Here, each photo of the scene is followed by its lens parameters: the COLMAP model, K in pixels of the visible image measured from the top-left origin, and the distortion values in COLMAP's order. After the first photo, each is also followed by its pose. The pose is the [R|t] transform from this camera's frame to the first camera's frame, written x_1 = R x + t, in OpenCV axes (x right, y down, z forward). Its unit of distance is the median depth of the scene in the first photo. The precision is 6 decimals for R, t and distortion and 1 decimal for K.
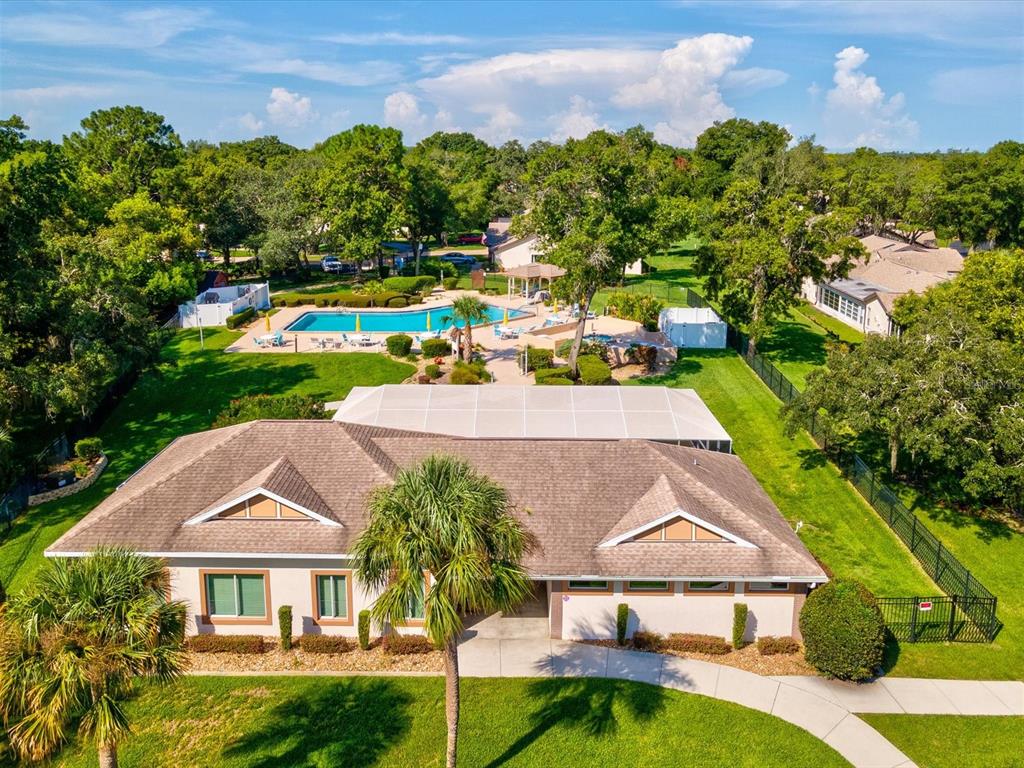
lens RADIAL K [[872.6, 0, 514.8], [0, 872.6, 381.5], [0, 0, 1]] dist [0.003121, 0.024284]
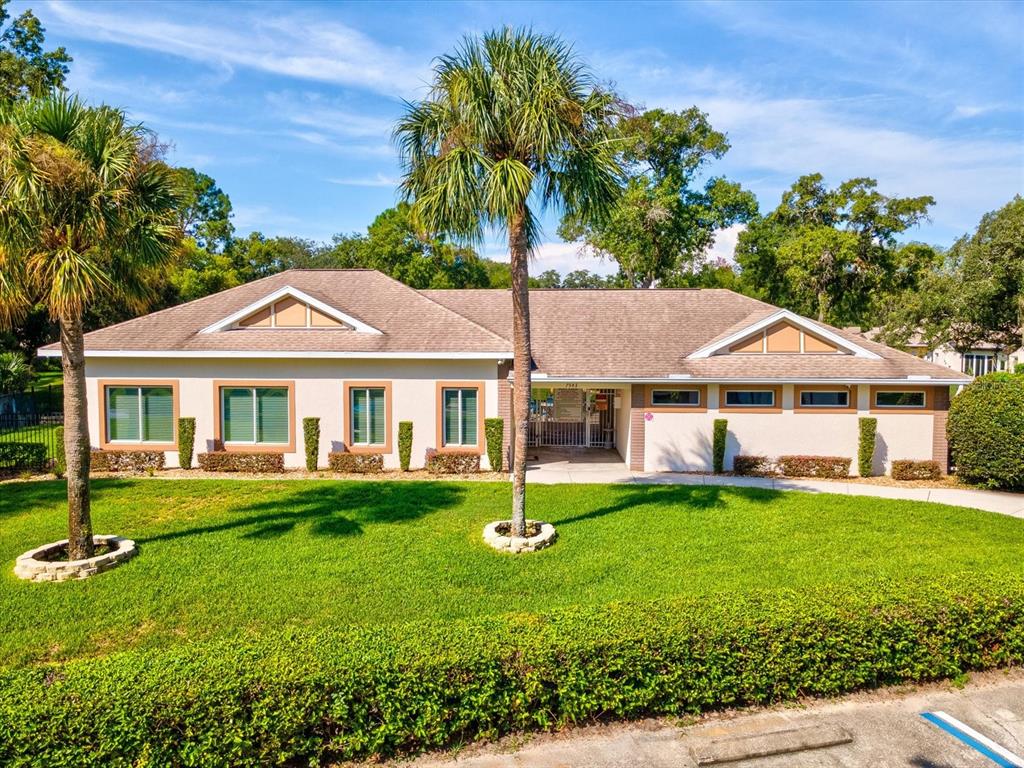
lens RADIAL K [[872.6, 0, 507.6], [0, 872.6, 386.2], [0, 0, 1]] dist [0.003121, 0.024284]
pose [[0.998685, -0.002822, -0.051198, -0.032329], [-0.004581, 0.989579, -0.143917, 0.336927], [0.051071, 0.143963, 0.988264, 0.175105]]
